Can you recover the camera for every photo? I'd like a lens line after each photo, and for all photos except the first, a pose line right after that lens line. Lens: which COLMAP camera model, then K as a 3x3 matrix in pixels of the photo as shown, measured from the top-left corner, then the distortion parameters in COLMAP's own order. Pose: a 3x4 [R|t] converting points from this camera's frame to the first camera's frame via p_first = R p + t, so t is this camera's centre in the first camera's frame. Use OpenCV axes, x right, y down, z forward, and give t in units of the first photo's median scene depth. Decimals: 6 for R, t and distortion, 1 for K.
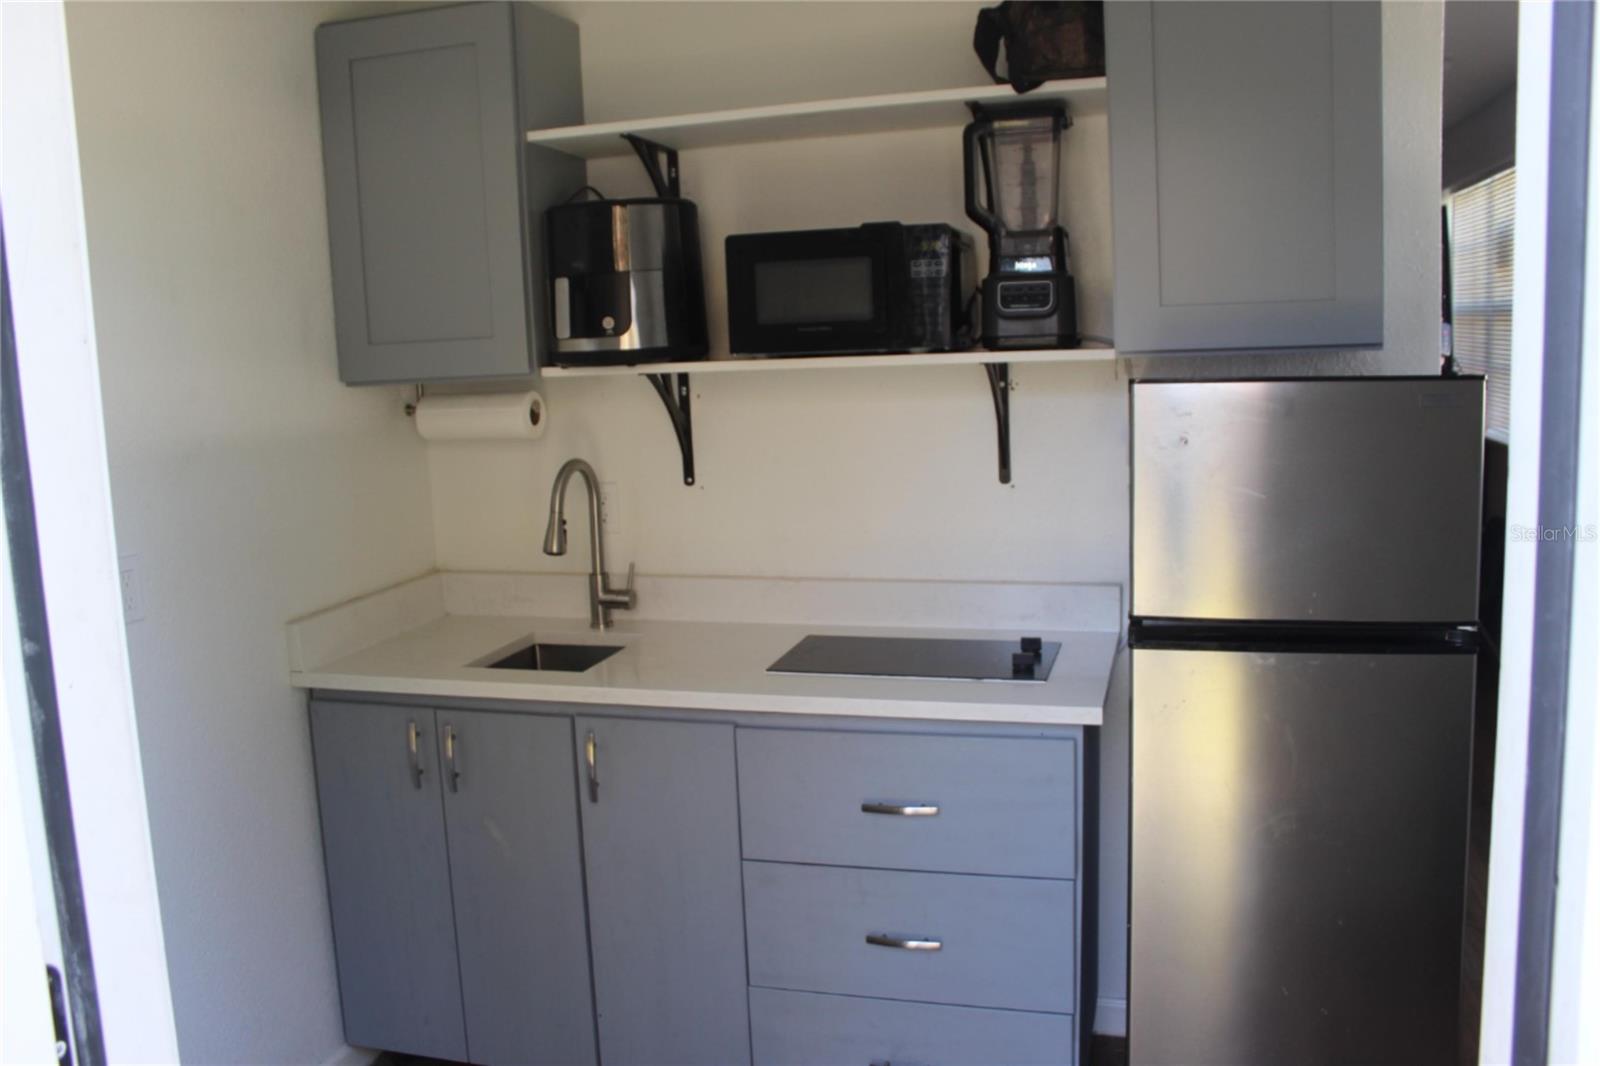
lens RADIAL K [[1325.9, 0, 805.3], [0, 1325.9, 533.0], [0, 0, 1]] dist [-0.189160, 0.203717]
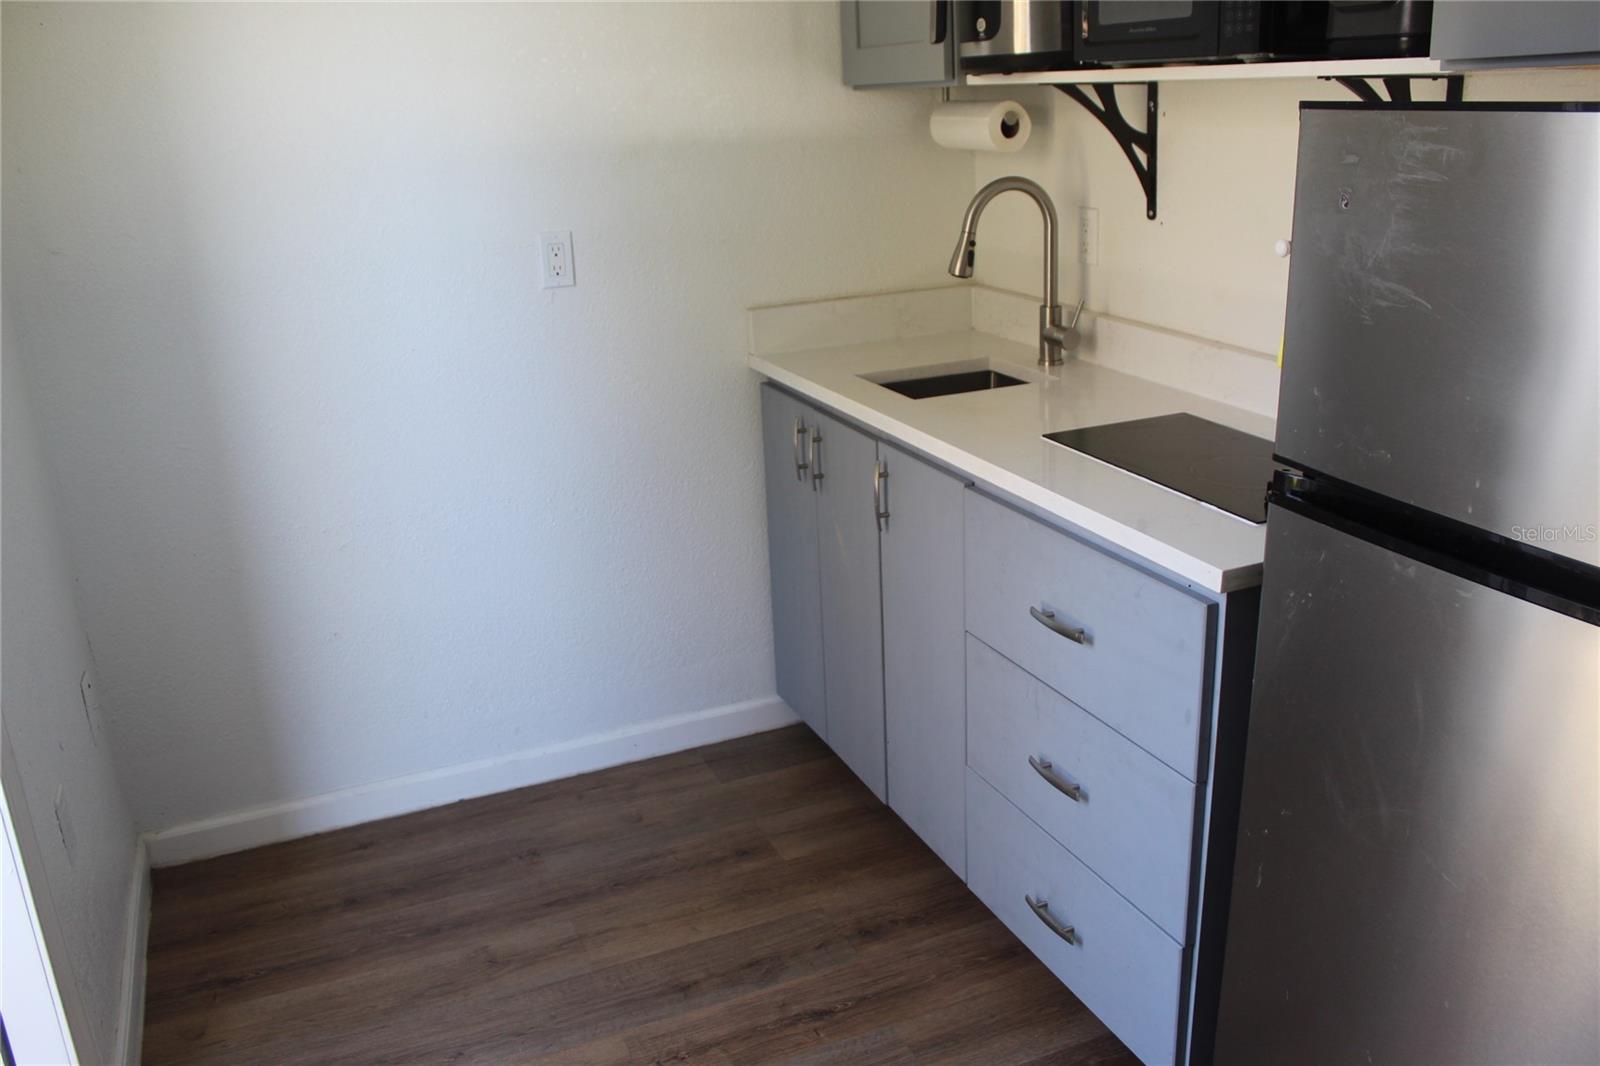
lens RADIAL K [[1325.9, 0, 805.3], [0, 1325.9, 533.0], [0, 0, 1]] dist [-0.189160, 0.203717]
pose [[0.639217, 0.257851, -0.724510, 0.456161], [-0.094933, 0.961365, 0.258390, -0.038616], [0.763144, -0.096387, 0.639000, 0.283271]]
